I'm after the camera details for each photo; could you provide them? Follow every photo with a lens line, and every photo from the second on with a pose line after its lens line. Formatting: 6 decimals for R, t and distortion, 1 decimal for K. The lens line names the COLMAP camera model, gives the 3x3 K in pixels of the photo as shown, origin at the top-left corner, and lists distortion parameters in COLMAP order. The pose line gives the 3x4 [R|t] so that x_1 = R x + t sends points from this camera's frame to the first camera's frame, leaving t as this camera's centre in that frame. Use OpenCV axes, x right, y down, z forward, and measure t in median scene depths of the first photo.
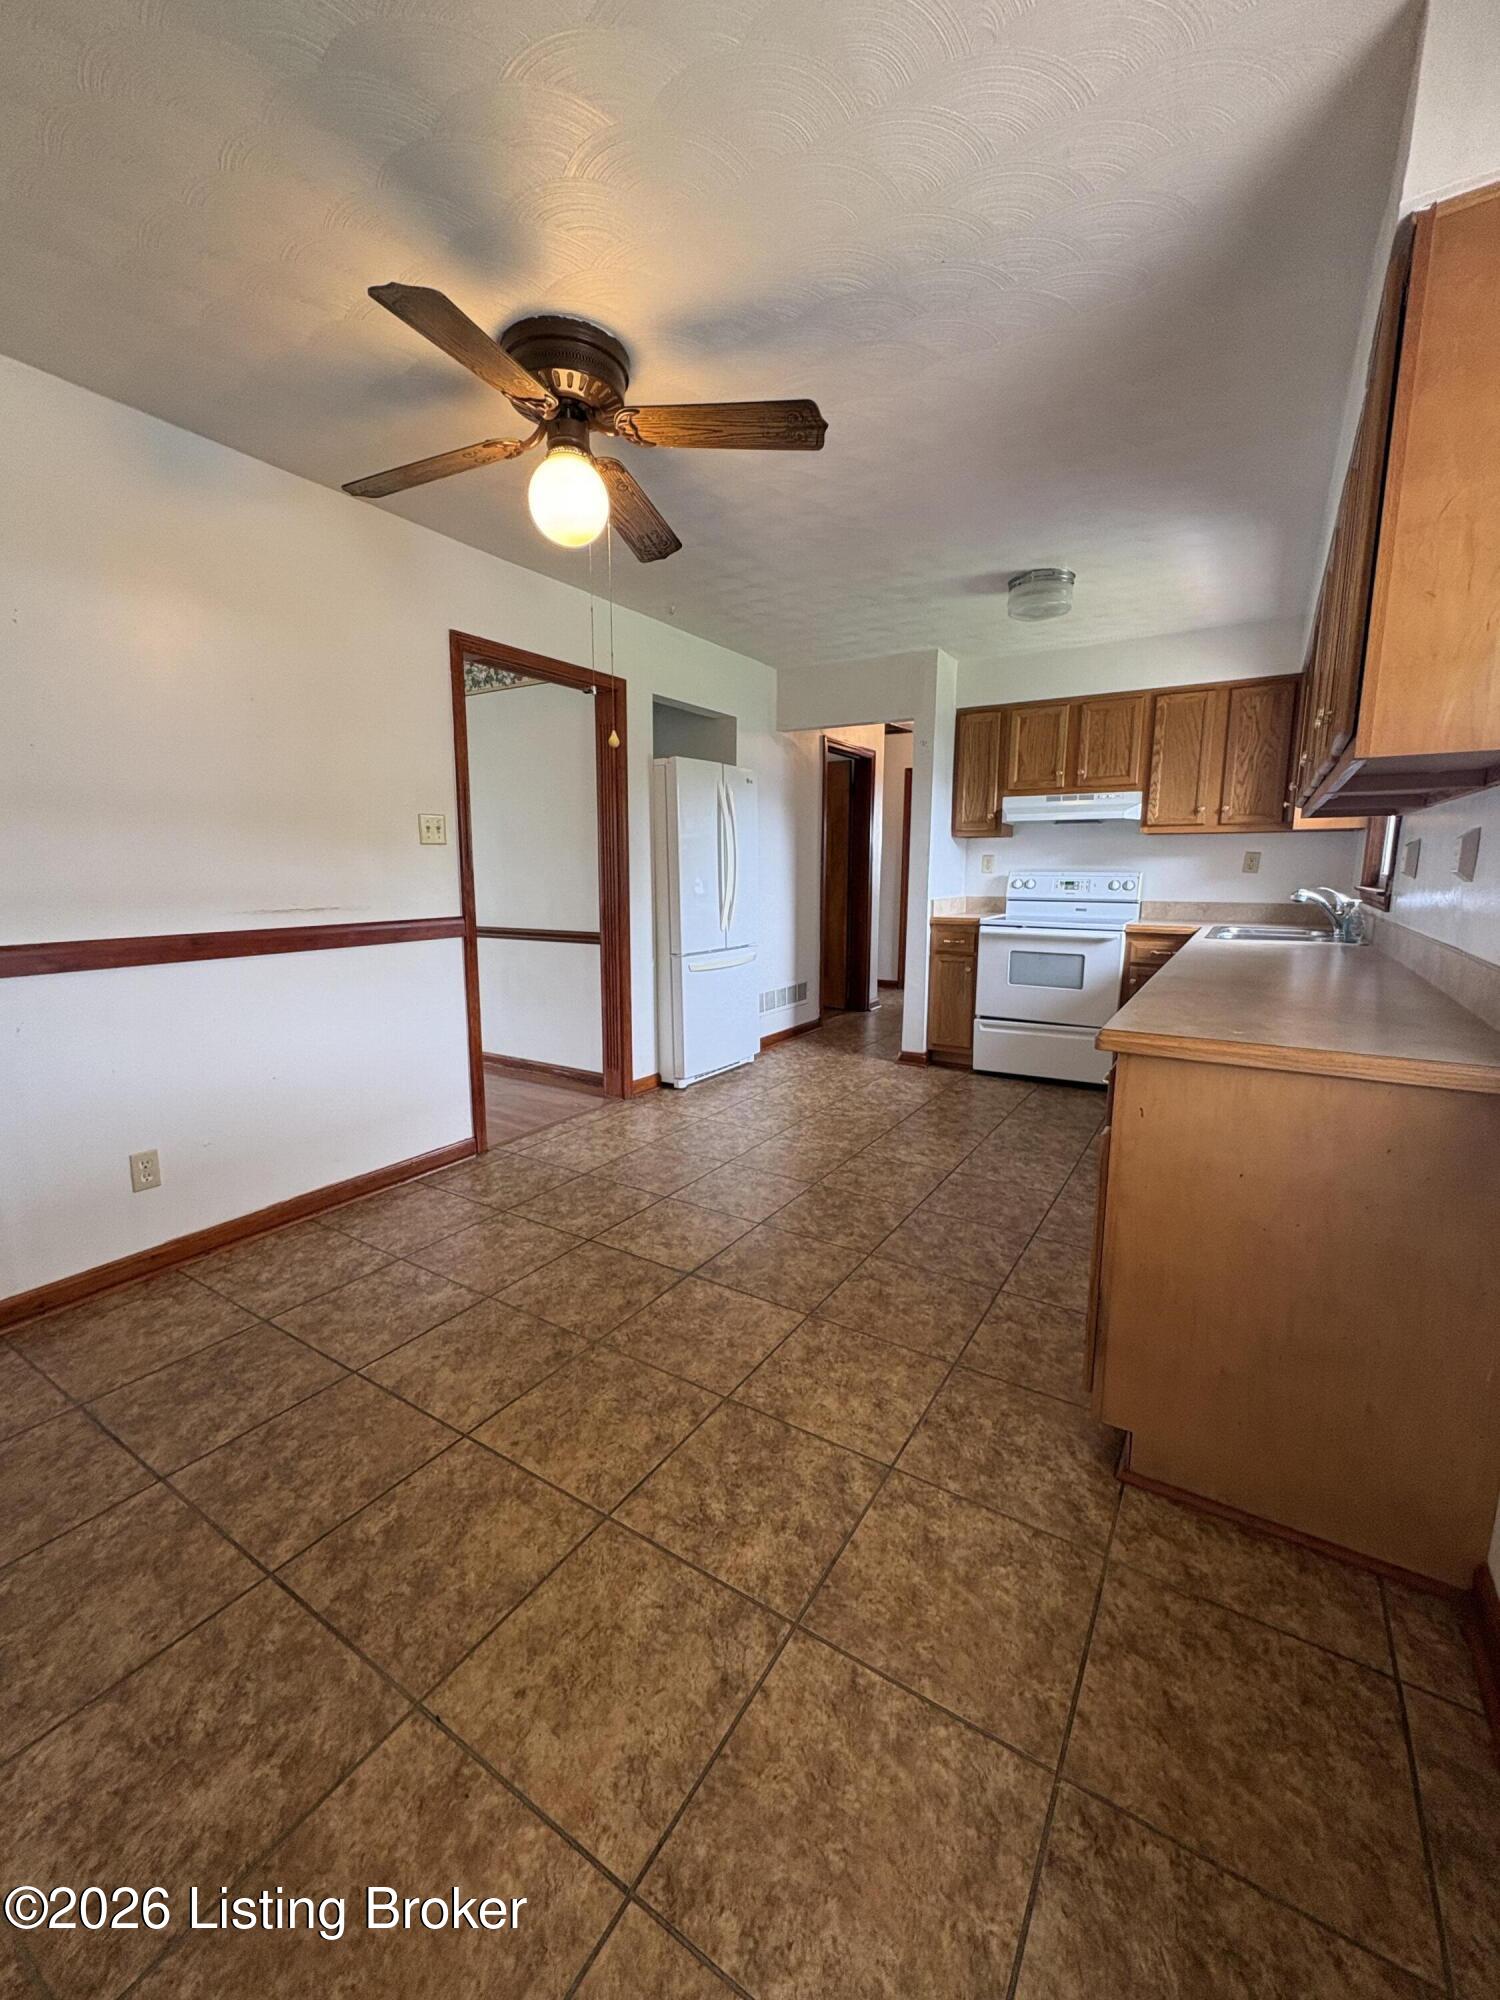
lens RADIAL K [[784.1, 0, 743.6], [0, 784.1, 996.3], [0, 0, 1]] dist [-0.003210, -0.000355]
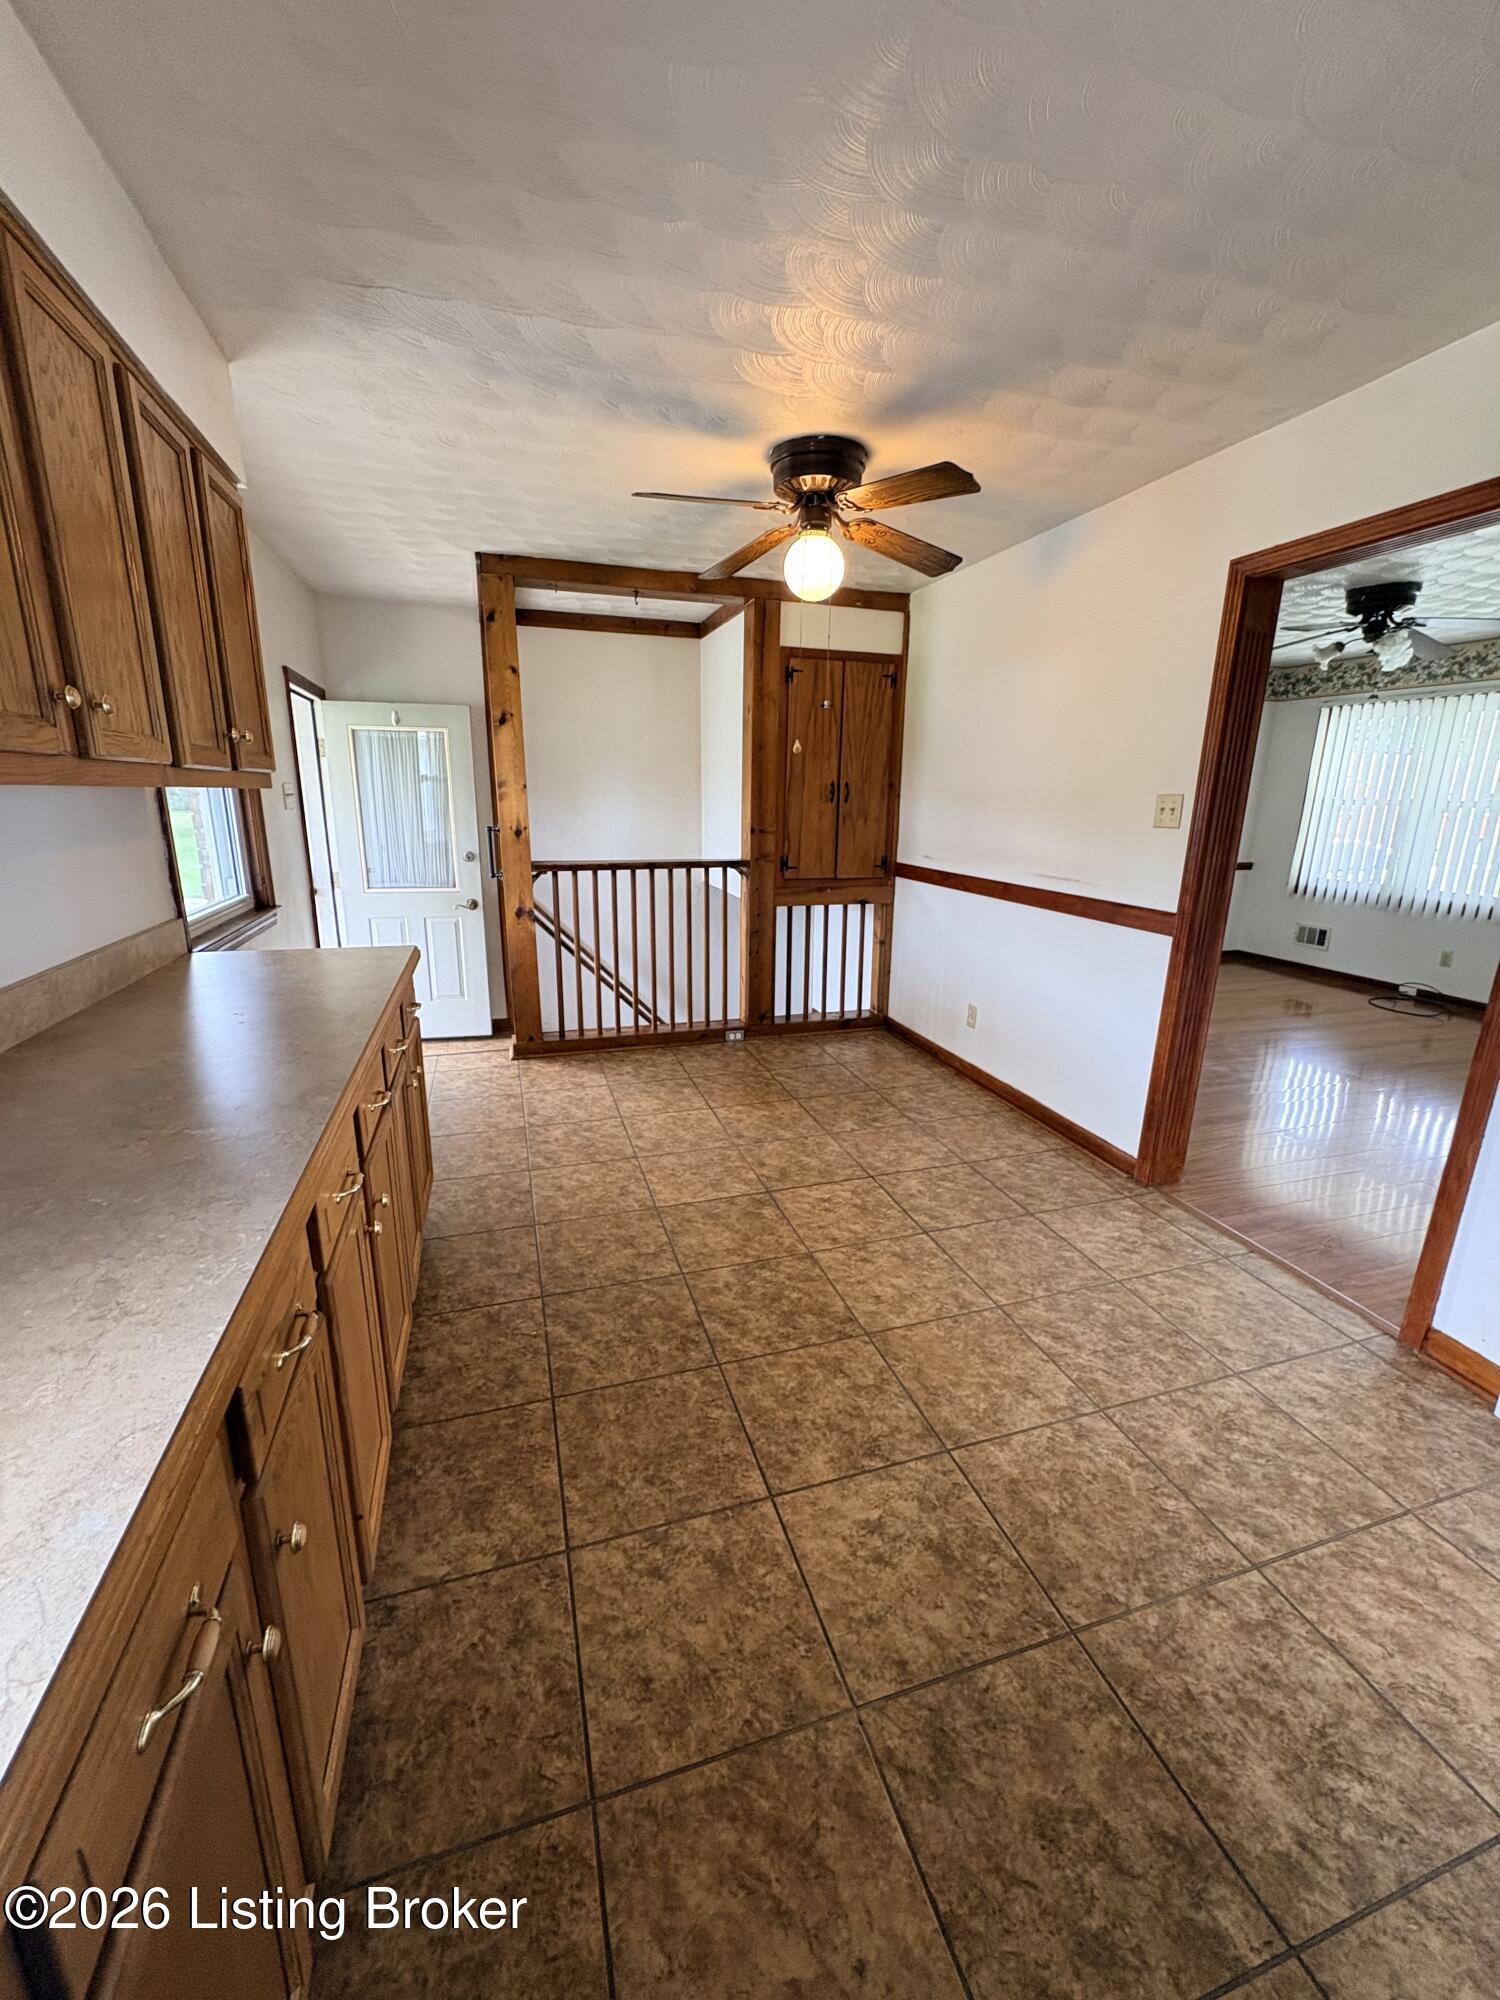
lens RADIAL K [[804.4, 0, 740.8], [0, 804.4, 1004.9], [0, 0, 1]] dist [-0.000642, -0.000002]
pose [[-0.648154, 0.186282, -0.738374, 0.439648], [-0.138877, 0.924442, 0.355133, -0.181783], [0.748739, 0.332724, -0.573310, 0.860377]]
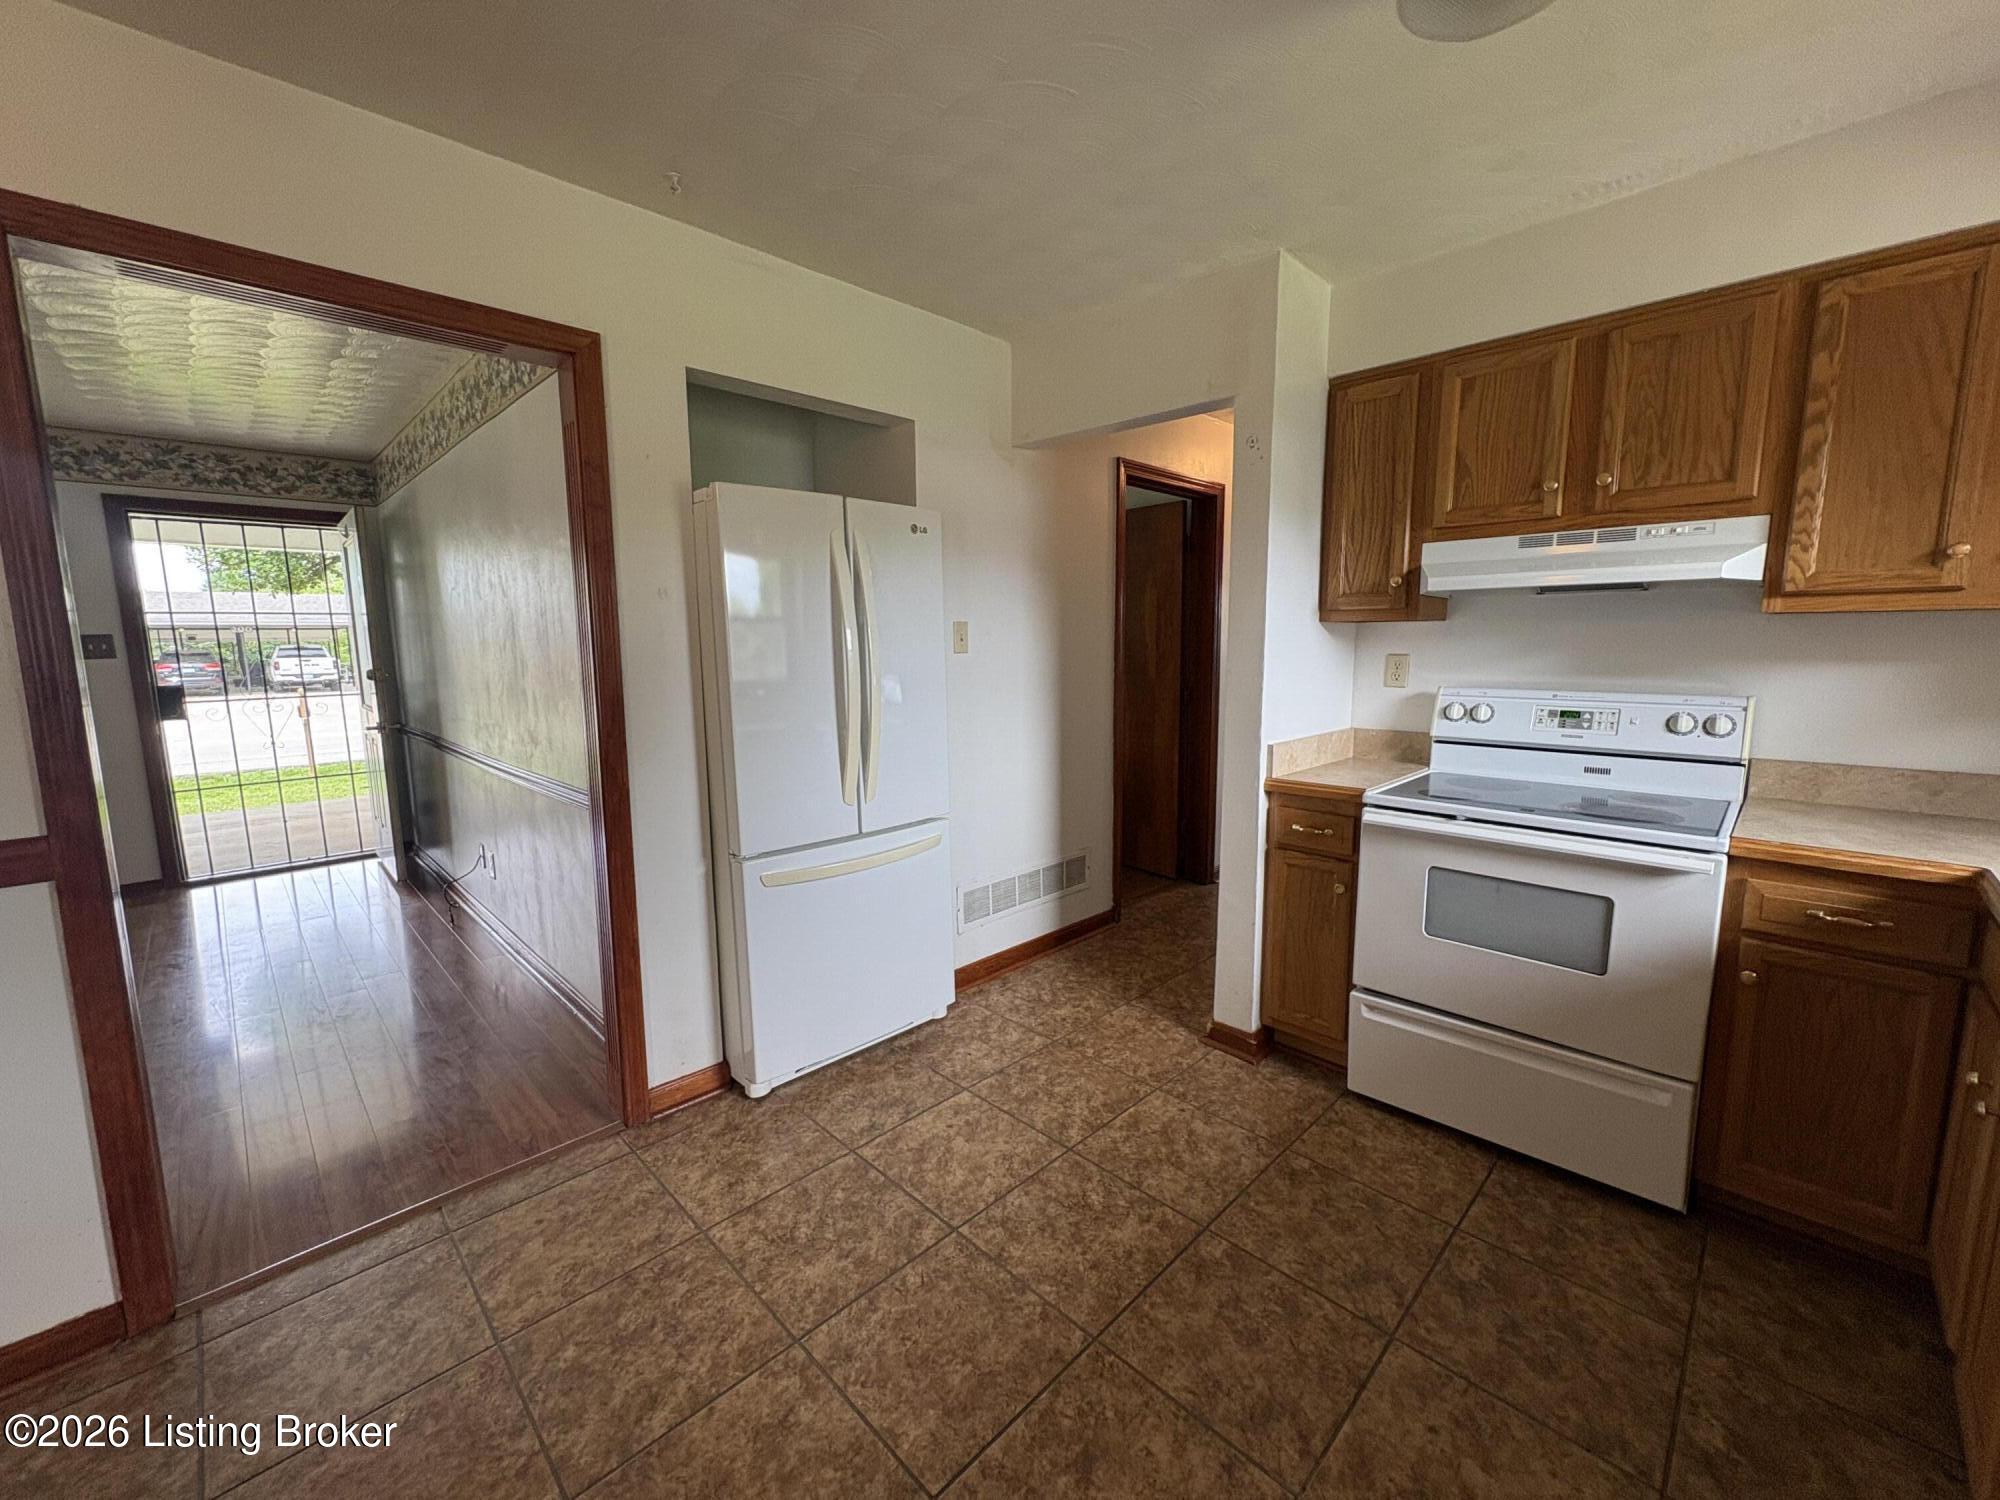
lens RADIAL K [[784.1, 0, 1000.0], [0, 784.1, 750.0], [0, 0, 1]] dist [-0.003210, -0.000355]
pose [[0.976095, 0.020620, -0.216365, 0.195379], [-0.025662, 0.999460, -0.020522, -0.114287], [0.215825, 0.025584, 0.976097, 0.499458]]
